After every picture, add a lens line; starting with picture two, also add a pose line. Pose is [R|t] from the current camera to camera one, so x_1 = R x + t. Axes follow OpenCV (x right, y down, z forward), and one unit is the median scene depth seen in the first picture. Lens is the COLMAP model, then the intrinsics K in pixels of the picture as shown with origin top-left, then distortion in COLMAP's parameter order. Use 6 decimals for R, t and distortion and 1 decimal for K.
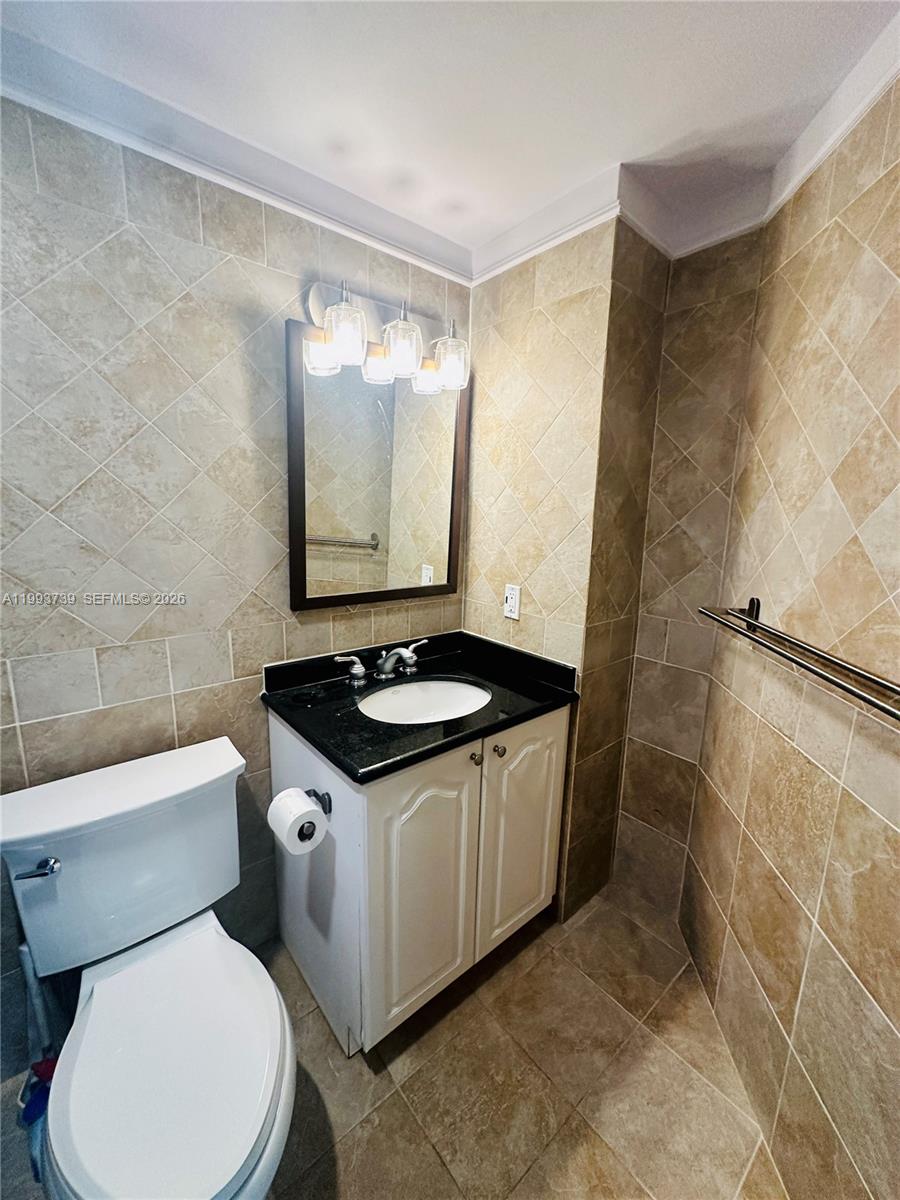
lens RADIAL K [[478.0, 0, 448.6], [0, 478.0, 601.4], [0, 0, 1]] dist [-0.002329, 0.000432]
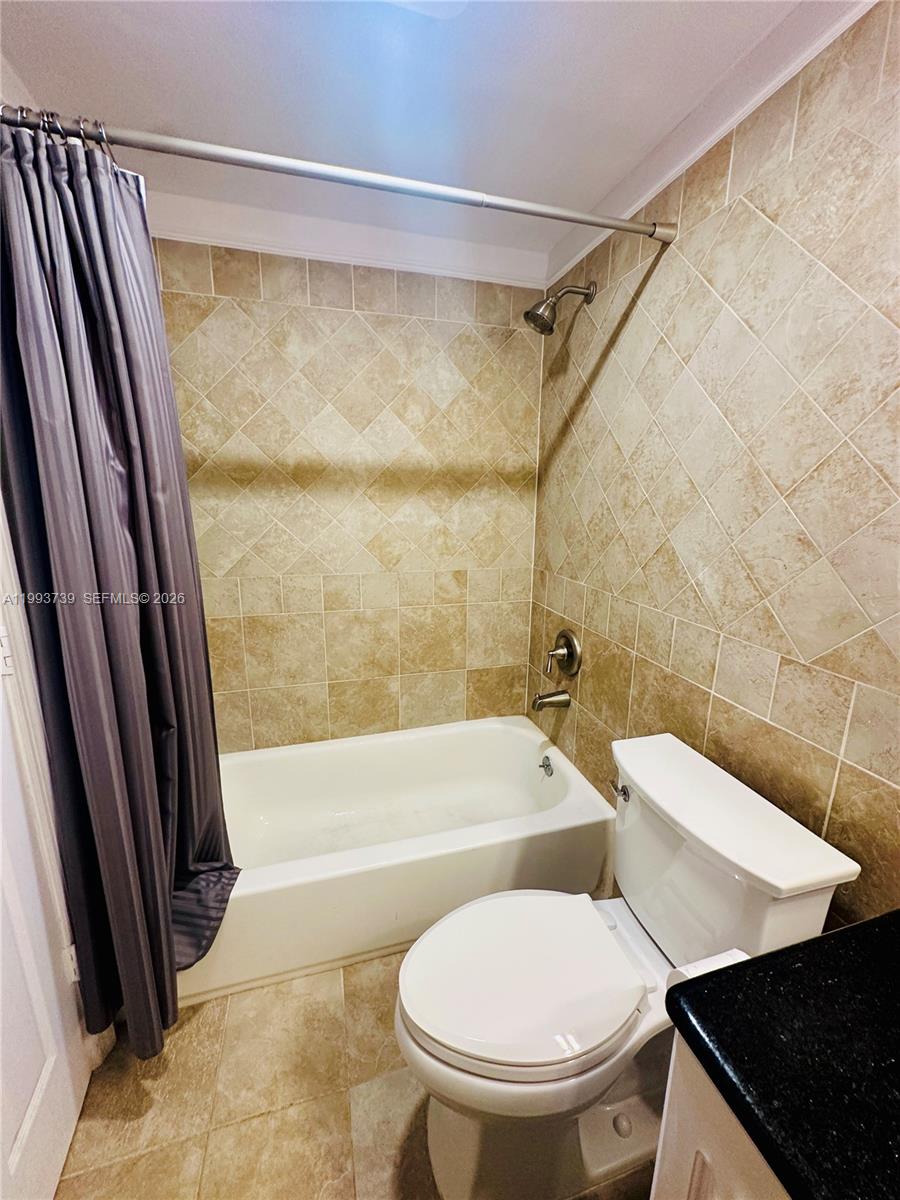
lens RADIAL K [[478.0, 0, 449.6], [0, 478.0, 598.2], [0, 0, 1]] dist [-0.002329, 0.000432]
pose [[-0.401668, 0.183938, -0.897123, 0.269574], [-0.187950, 0.942211, 0.277333, -0.130987], [0.896291, 0.280010, -0.343885, 0.750331]]
